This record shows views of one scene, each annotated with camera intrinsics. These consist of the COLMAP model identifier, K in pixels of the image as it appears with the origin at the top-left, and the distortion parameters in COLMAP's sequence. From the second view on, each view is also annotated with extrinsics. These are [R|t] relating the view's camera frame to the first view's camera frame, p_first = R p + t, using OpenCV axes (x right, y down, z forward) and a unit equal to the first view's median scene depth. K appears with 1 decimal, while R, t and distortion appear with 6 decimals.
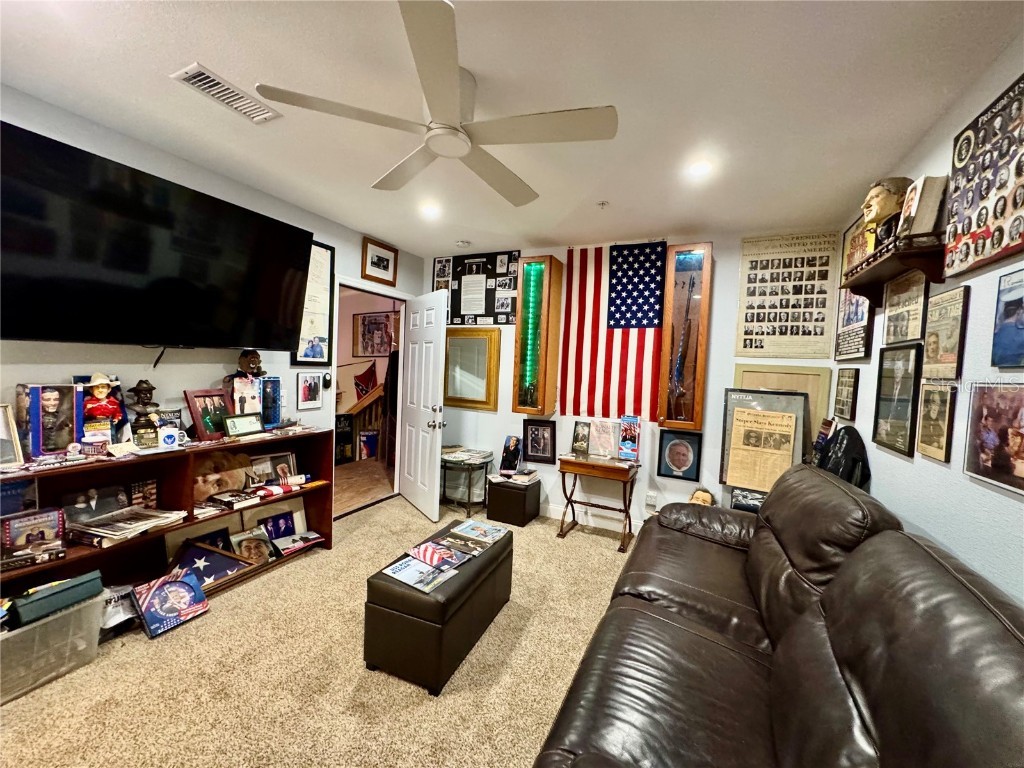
lens RADIAL K [[408.4, 0, 512.6], [0, 408.4, 383.0], [0, 0, 1]] dist [0.000773, 0.000019]
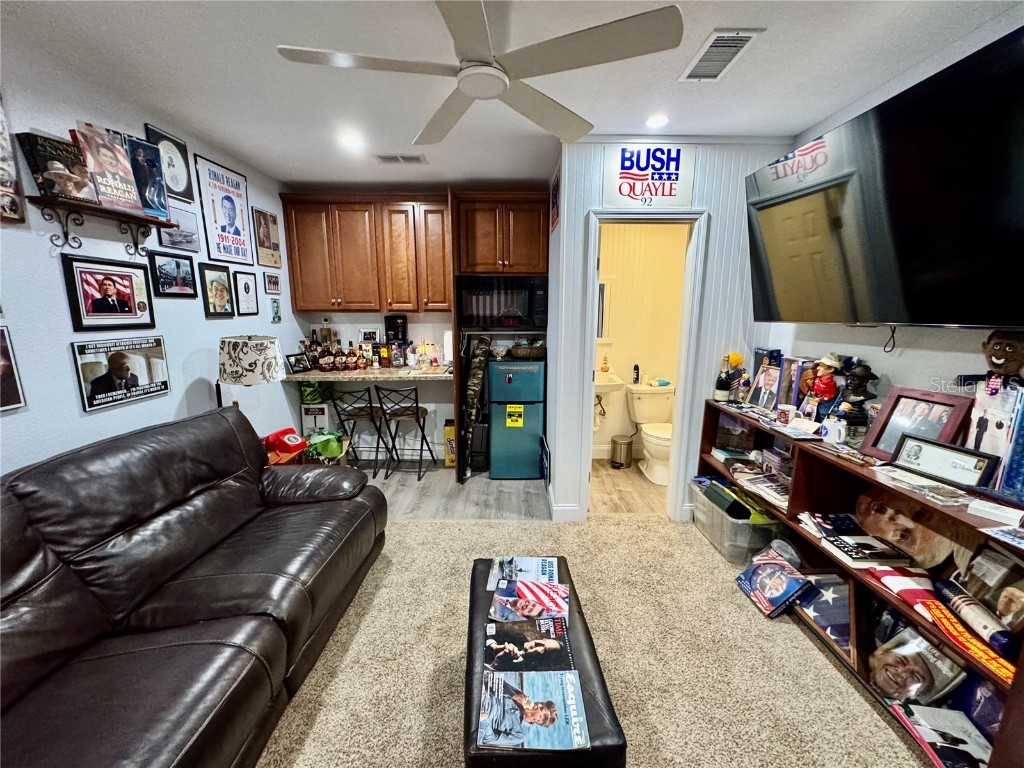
lens RADIAL K [[408.4, 0, 515.1], [0, 408.4, 386.5], [0, 0, 1]] dist [0.000773, 0.000019]
pose [[-0.899394, 0.032421, -0.435935, 0.124643], [-0.064691, 0.976394, 0.206082, -0.083181], [0.432325, 0.213550, -0.876066, 1.301085]]
